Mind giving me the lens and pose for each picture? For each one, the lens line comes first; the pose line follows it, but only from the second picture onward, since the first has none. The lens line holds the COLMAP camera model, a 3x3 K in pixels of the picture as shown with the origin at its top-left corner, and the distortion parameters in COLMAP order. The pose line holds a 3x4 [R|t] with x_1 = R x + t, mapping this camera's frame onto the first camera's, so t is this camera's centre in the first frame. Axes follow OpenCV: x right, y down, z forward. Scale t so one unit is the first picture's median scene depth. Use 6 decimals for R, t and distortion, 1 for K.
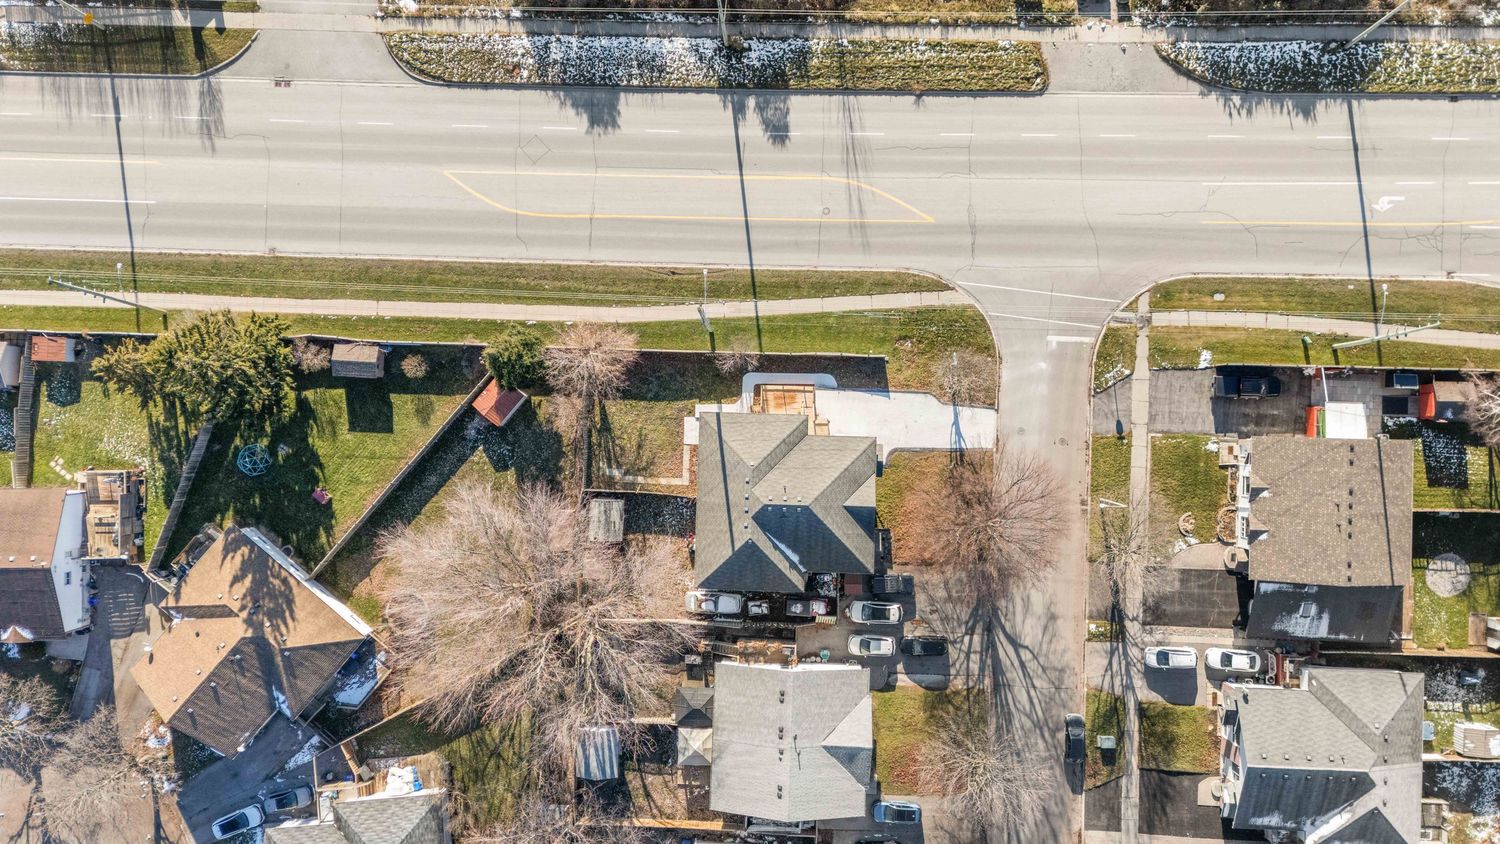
lens RADIAL K [[1111.0, 0, 750.7], [0, 1111.0, 420.4], [0, 0, 1]] dist [0.087284, -0.081468]
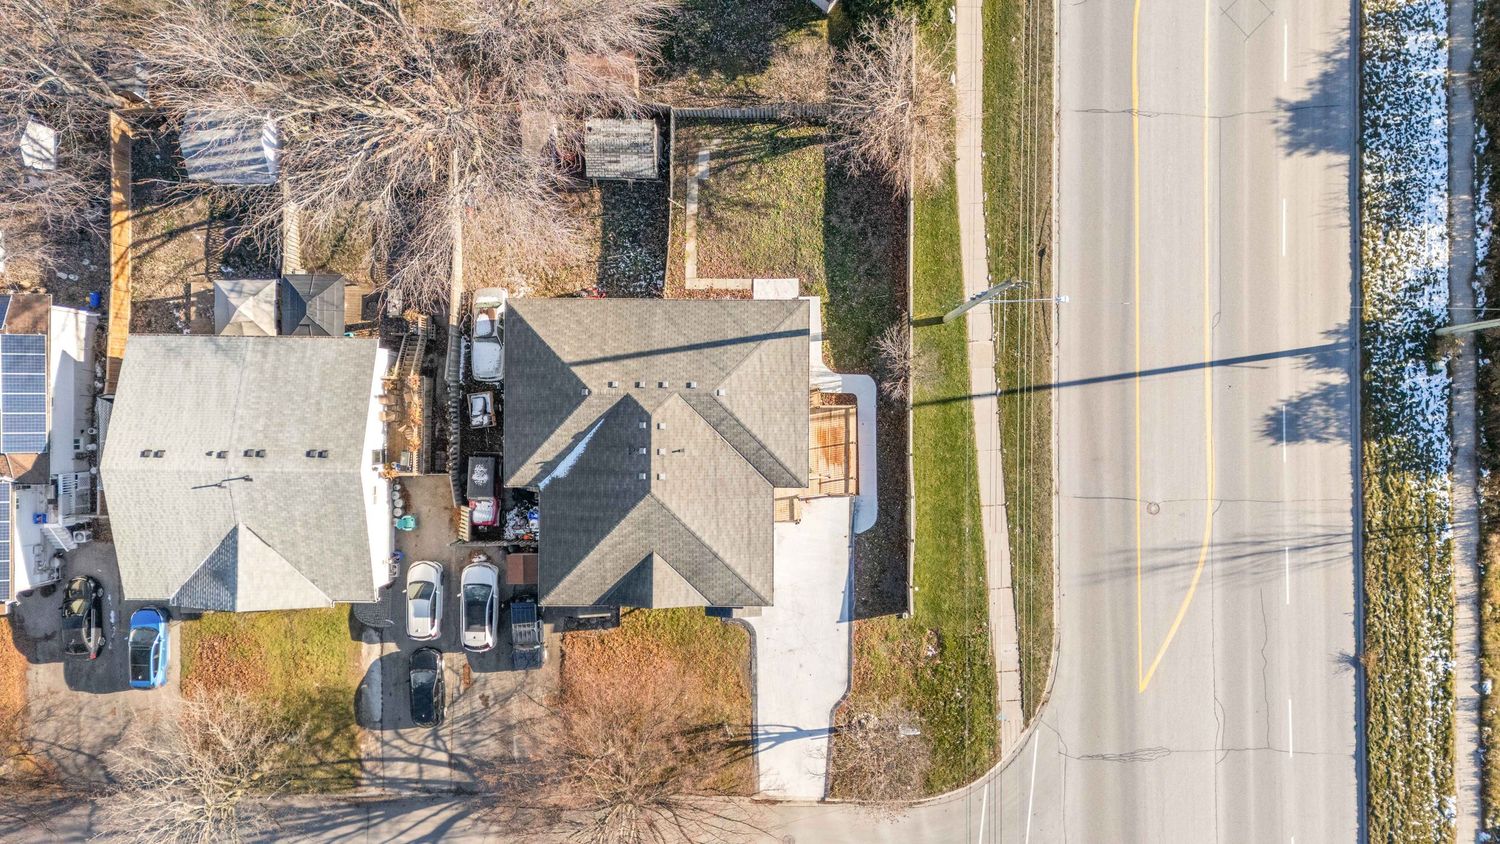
lens RADIAL K [[1111.0, 0, 750.7], [0, 1111.0, 420.4], [0, 0, 1]] dist [0.087284, -0.081468]
pose [[0.024171, 0.999598, 0.014847, 0.007133], [-0.999286, 0.023727, 0.029417, 0.007101], [0.029053, -0.015548, 0.999457, 0.401972]]
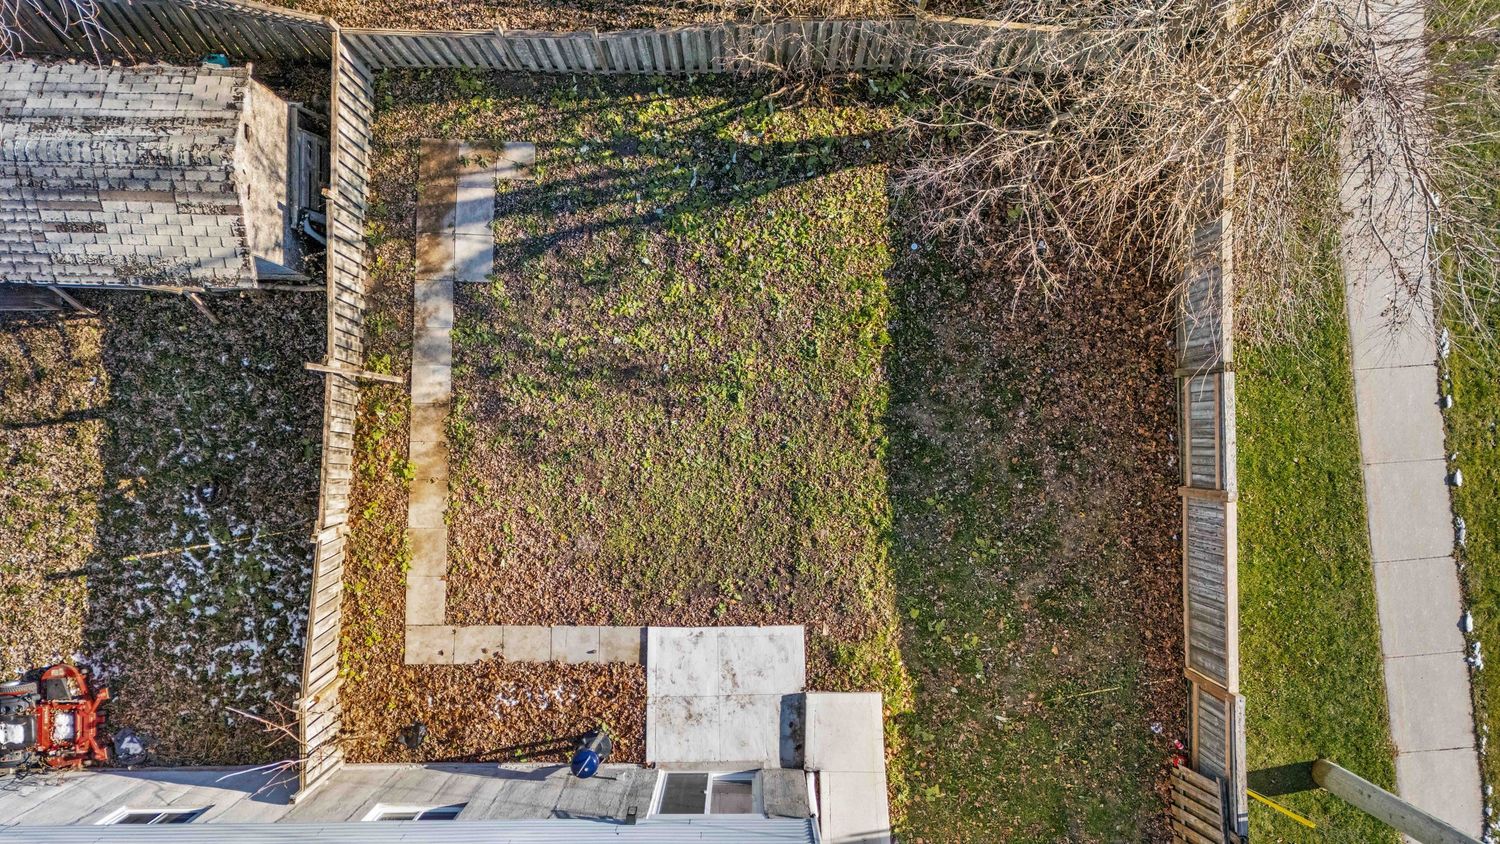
lens RADIAL K [[1097.6, 0, 751.7], [0, 1097.6, 420.4], [0, 0, 1]] dist [0.076900, -0.066439]
pose [[0.028589, 0.999591, -0.001223, -0.092251], [-0.999591, 0.028590, 0.000506, 0.004124], [0.000540, 0.001208, 0.999999, 0.834744]]
